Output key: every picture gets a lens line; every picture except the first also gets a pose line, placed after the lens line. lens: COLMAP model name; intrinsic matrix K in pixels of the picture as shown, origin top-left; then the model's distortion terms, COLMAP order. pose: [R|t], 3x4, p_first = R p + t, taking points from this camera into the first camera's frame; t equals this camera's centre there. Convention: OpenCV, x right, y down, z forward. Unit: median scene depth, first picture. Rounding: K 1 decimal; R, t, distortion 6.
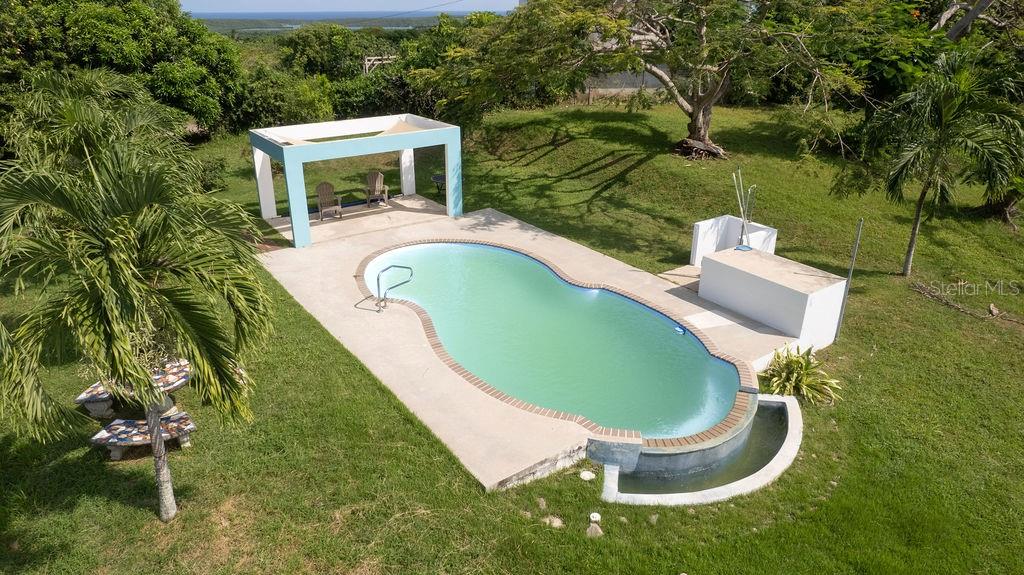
lens RADIAL K [[659.8, 0, 513.9], [0, 659.8, 294.8], [0, 0, 1]] dist [-0.071335, 0.057804]
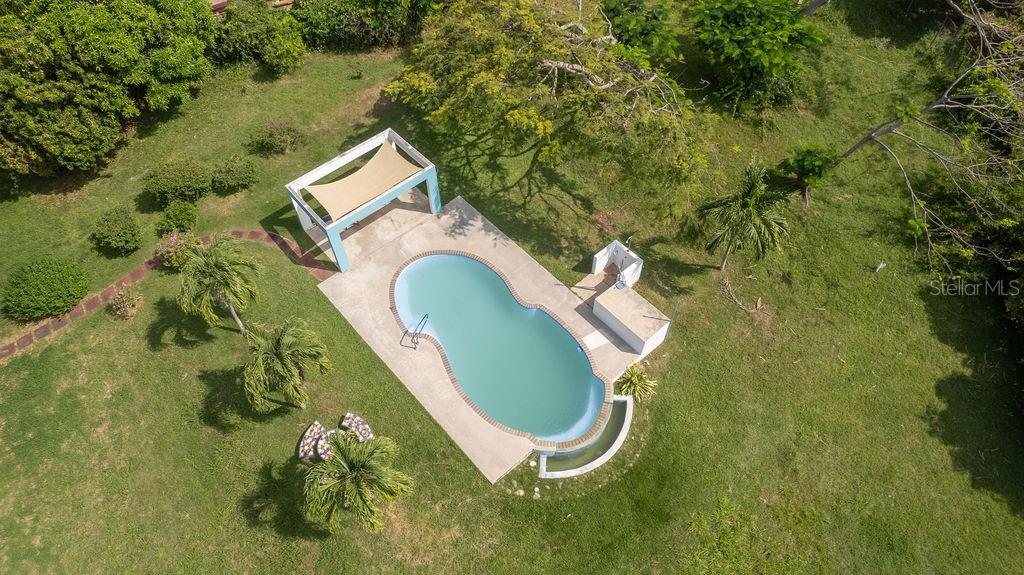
lens RADIAL K [[659.8, 0, 520.2], [0, 659.8, 280.0], [0, 0, 1]] dist [-0.071335, 0.057804]
pose [[0.994232, -0.091562, 0.055844, -0.003935], [0.051353, 0.863560, 0.501625, -1.151936], [-0.094155, -0.495864, 0.863281, -0.546953]]
